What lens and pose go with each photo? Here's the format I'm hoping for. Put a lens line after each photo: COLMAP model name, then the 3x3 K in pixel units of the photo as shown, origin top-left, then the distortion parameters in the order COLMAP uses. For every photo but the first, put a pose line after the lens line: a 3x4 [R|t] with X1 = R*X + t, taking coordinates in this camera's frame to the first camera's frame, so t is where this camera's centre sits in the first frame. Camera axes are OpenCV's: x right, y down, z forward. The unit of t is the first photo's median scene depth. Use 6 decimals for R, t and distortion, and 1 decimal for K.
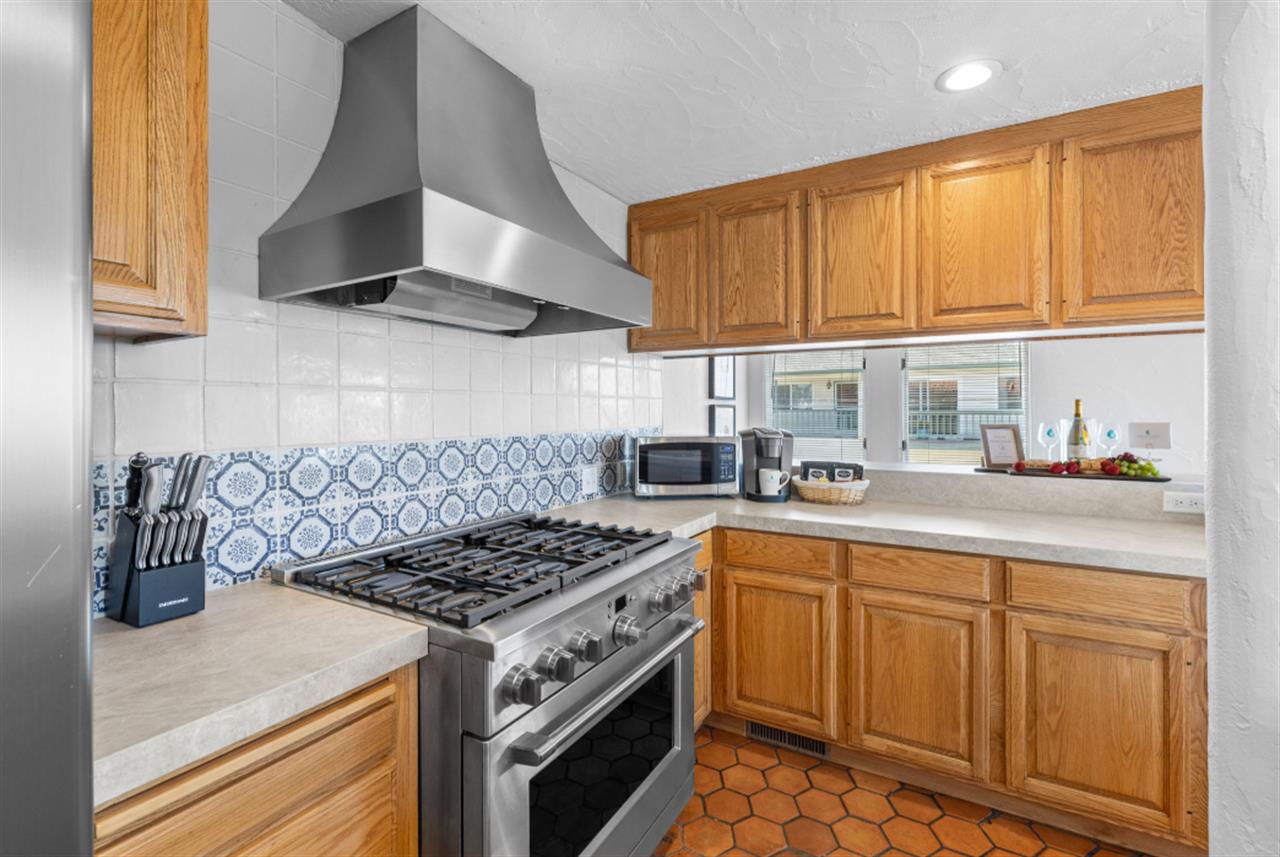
lens RADIAL K [[556.5, 0, 640.4], [0, 556.5, 416.5], [0, 0, 1]] dist [-0.001440, 0.000452]
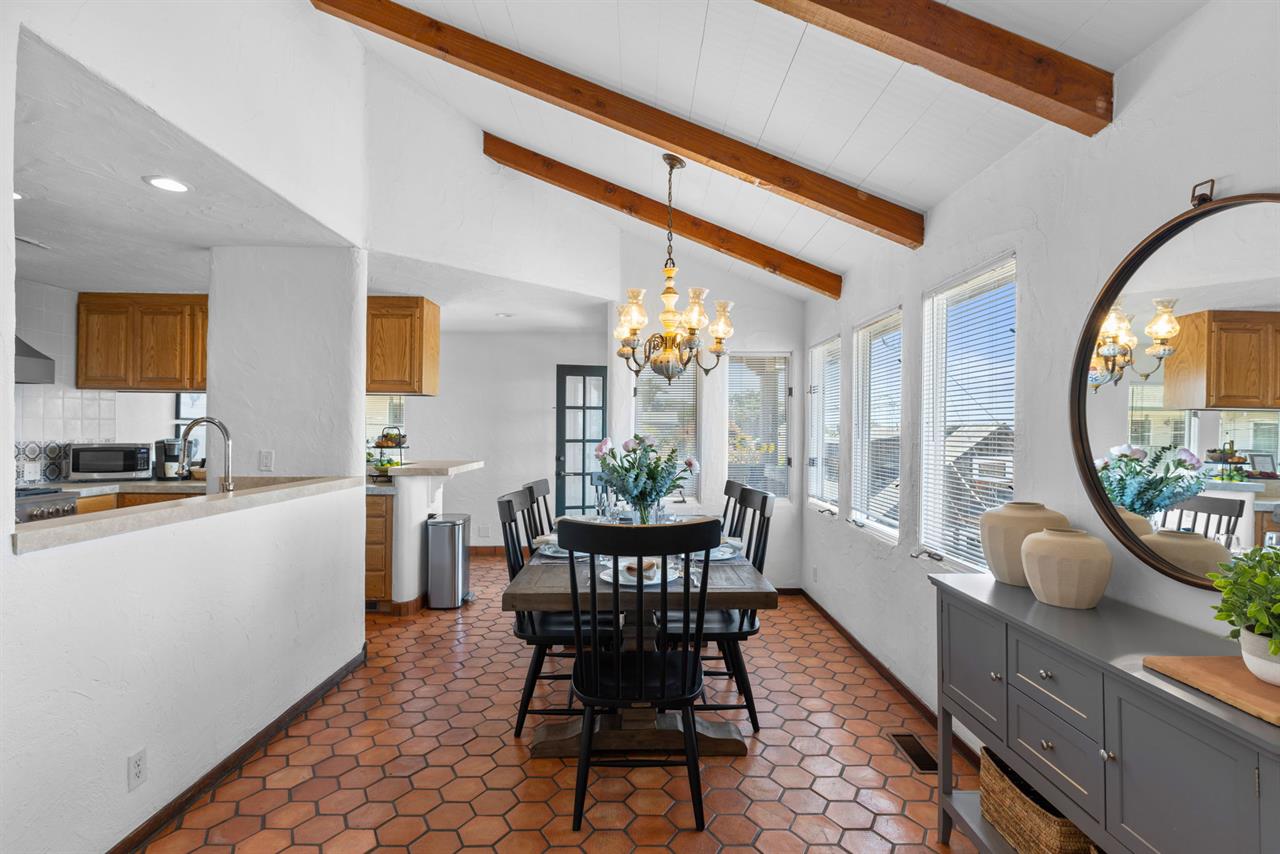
lens RADIAL K [[612.6, 0, 640.3], [0, 612.6, 429.4], [0, 0, 1]] dist [-0.001718, -0.000354]
pose [[0.861228, 0.011516, 0.508089, 0.509246], [-0.007070, 0.999918, -0.010679, 0.002212], [-0.508170, 0.005605, 0.861238, -1.355931]]
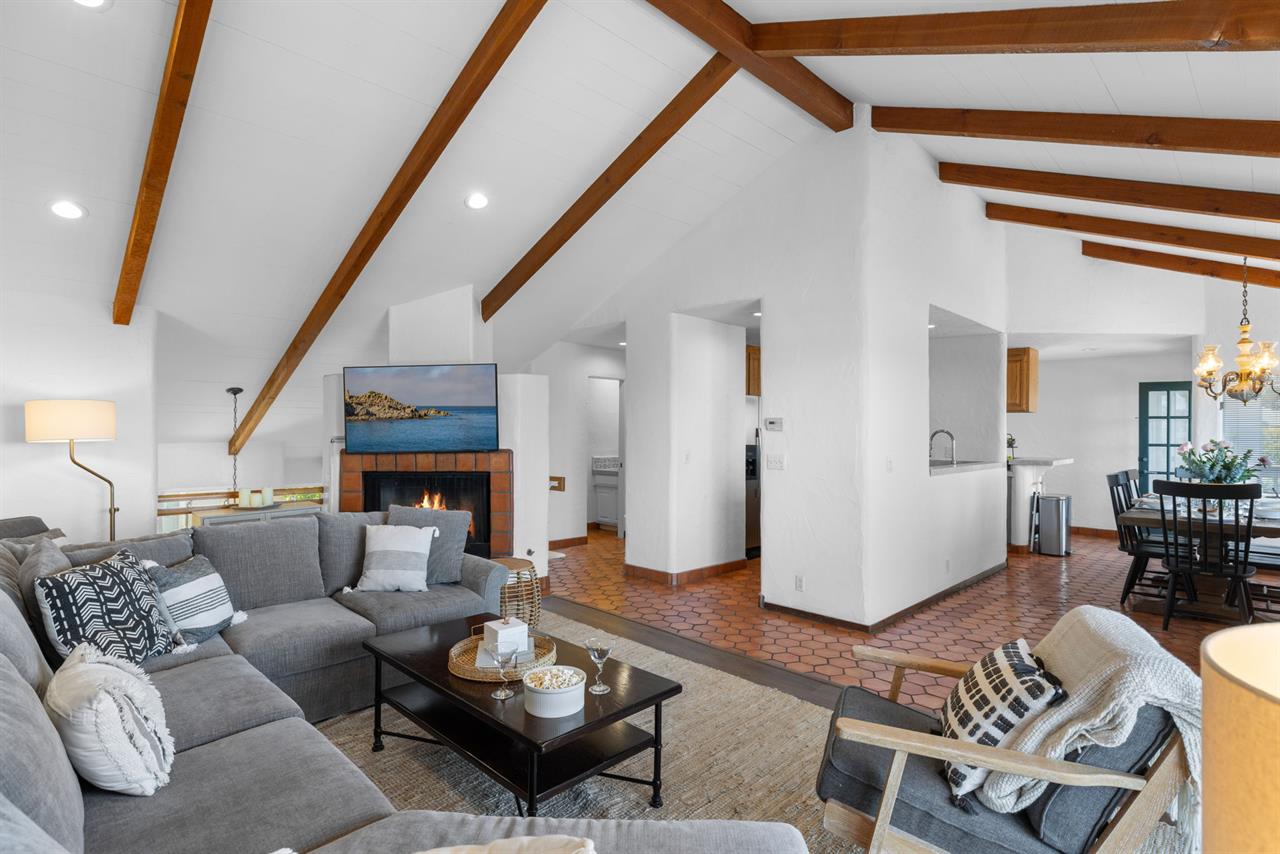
lens RADIAL K [[634.7, 0, 640.9], [0, 634.7, 427.0], [0, 0, 1]] dist [0.001979, 0.000634]
pose [[0.968608, 0.012362, -0.248285, -0.800800], [-0.015714, 0.999810, -0.011520, 0.020302], [0.248095, 0.015060, 0.968619, -4.124186]]
